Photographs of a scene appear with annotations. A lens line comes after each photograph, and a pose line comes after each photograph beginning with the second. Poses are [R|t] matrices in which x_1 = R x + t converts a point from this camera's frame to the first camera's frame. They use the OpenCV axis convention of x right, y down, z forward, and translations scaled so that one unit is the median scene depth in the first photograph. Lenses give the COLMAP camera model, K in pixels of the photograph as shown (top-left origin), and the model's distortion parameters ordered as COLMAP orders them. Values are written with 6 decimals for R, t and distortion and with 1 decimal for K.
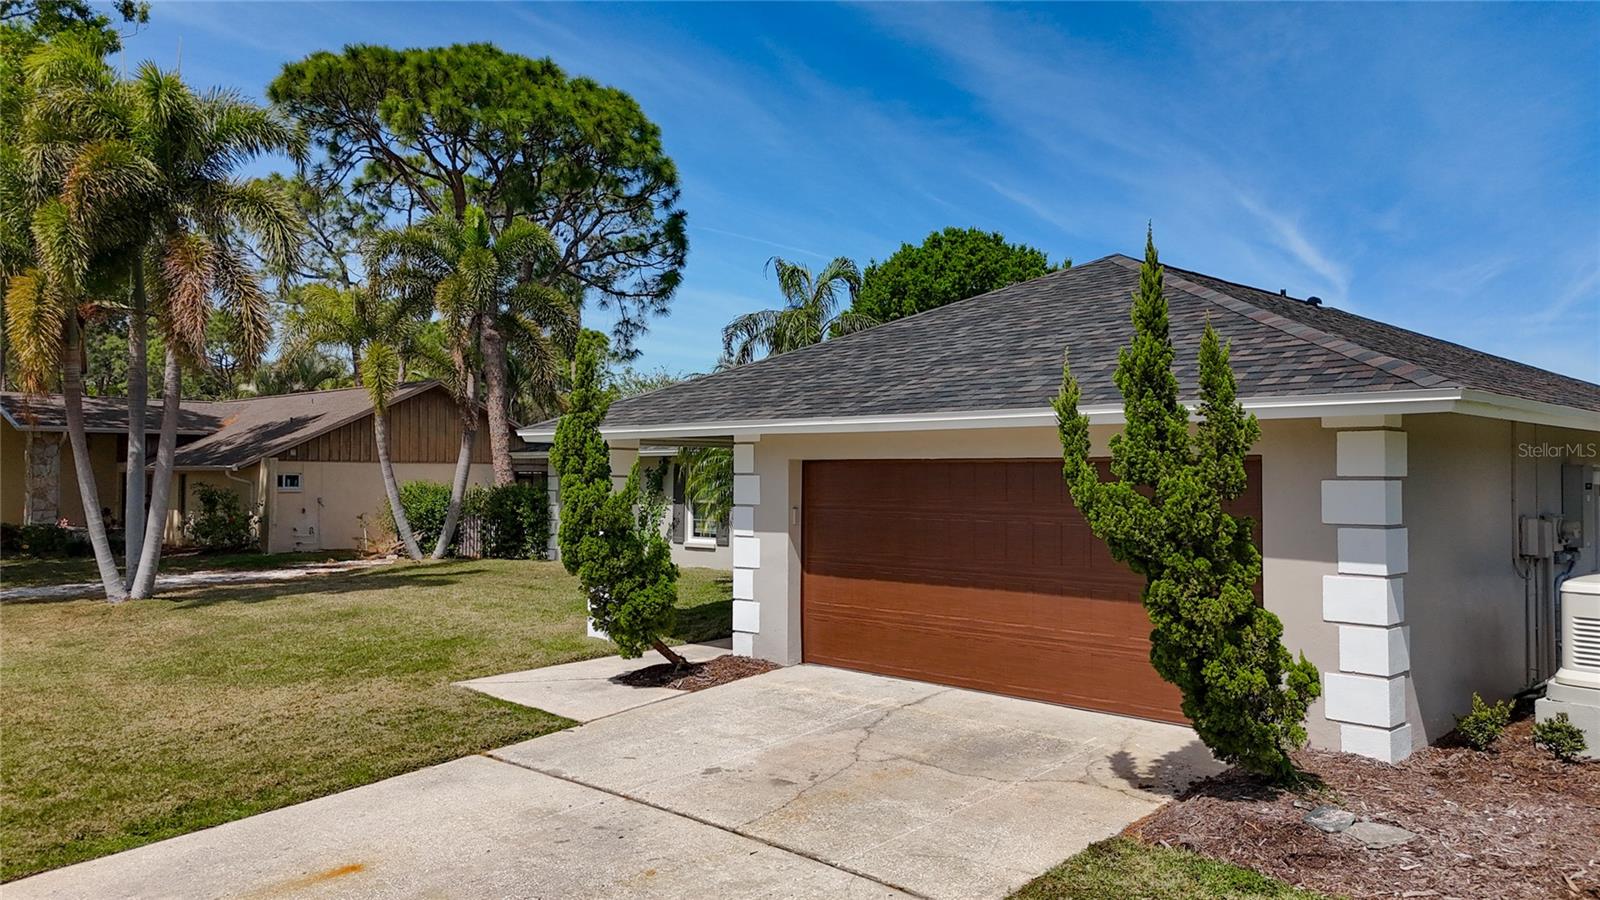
lens RADIAL K [[1197.4, 0, 836.0], [0, 1197.4, 454.9], [0, 0, 1]] dist [0.083240, -0.105550]
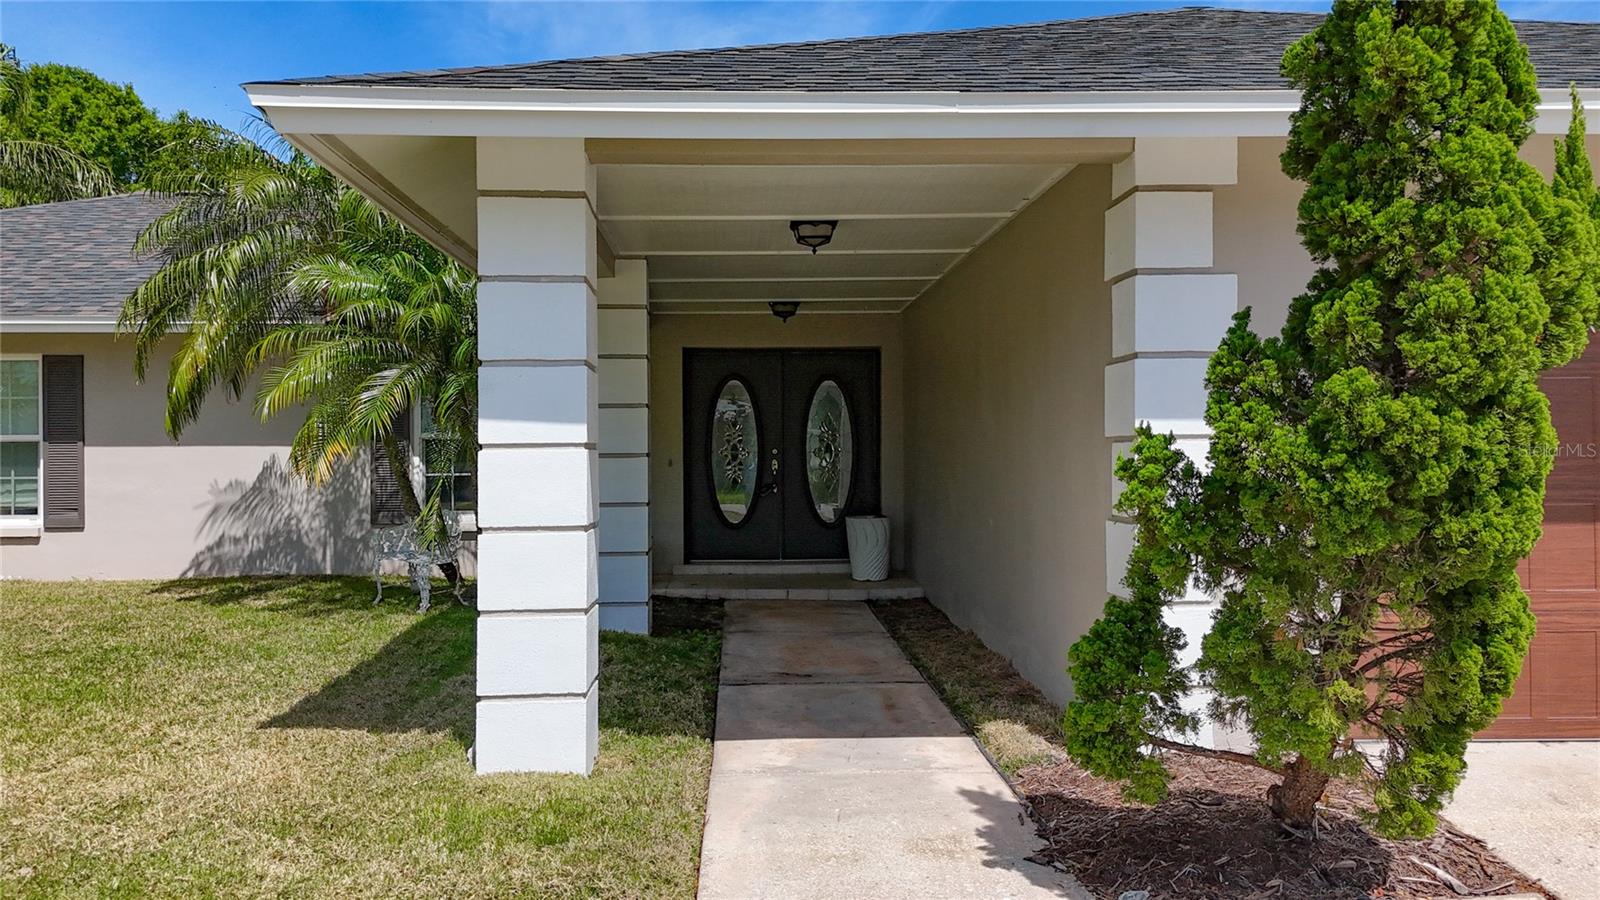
lens RADIAL K [[1211.2, 0, 800.0], [0, 1211.2, 450.0], [0, 0, 1]] dist [0.054072, -0.062429]
pose [[0.690258, -0.004851, 0.723547, -0.446251], [-0.003733, 0.999940, 0.010266, 0.070251], [-0.723553, -0.009787, 0.690199, 0.833549]]
